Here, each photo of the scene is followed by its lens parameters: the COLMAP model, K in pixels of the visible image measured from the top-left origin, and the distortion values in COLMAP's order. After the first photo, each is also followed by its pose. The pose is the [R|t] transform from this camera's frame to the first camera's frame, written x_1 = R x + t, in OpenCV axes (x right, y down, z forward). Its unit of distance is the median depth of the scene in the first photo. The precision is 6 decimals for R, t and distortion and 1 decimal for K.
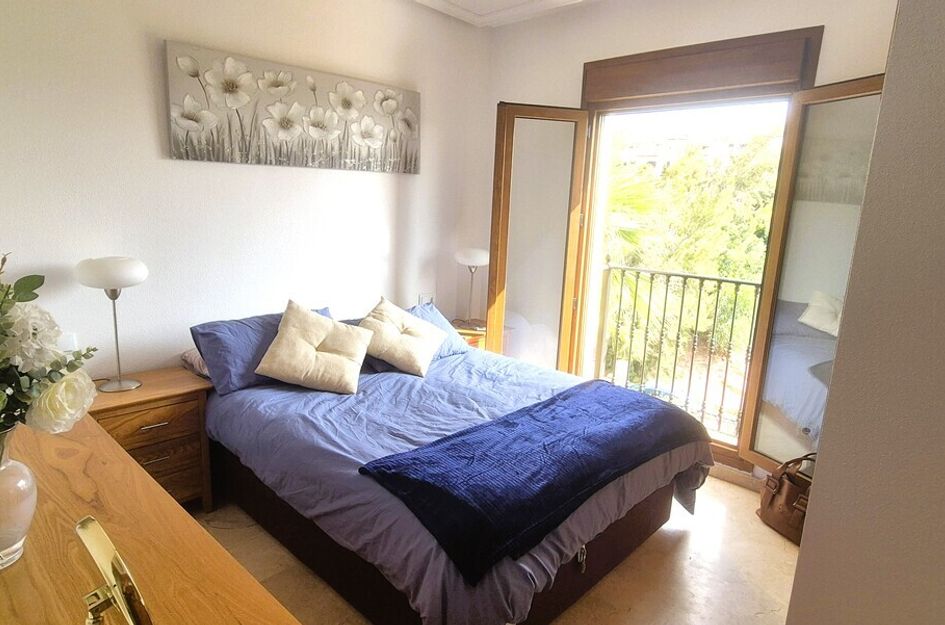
lens RADIAL K [[558.3, 0, 479.1], [0, 558.3, 317.7], [0, 0, 1]] dist [0.003460, -0.001611]
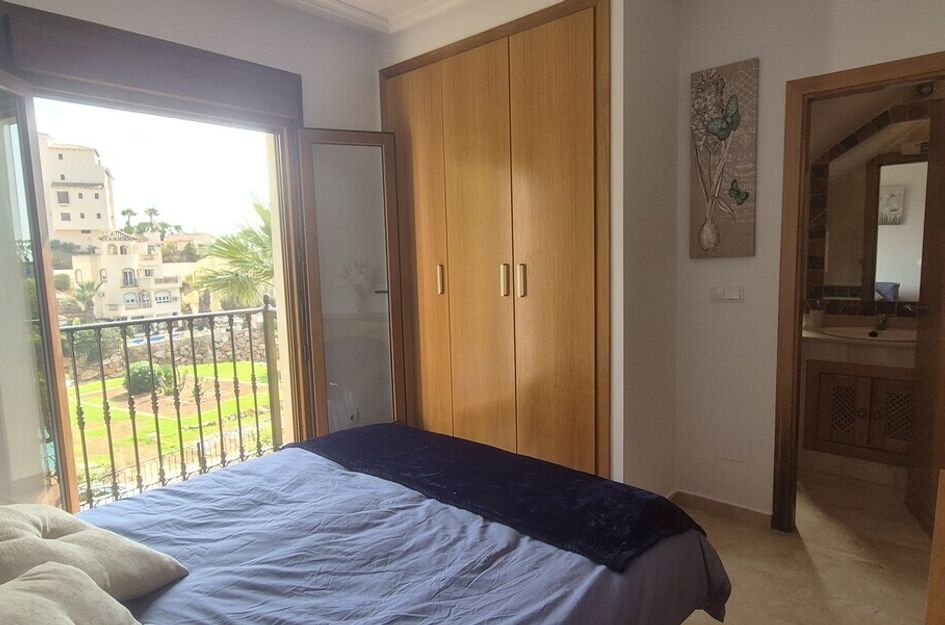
lens RADIAL K [[558.3, 0, 468.9], [0, 558.3, 317.6], [0, 0, 1]] dist [-0.004074, -0.001117]
pose [[-0.022095, -0.156674, 0.987403, -0.676428], [0.217921, 0.963141, 0.157700, -0.166147], [-0.975716, 0.218660, 0.012862, 0.836170]]
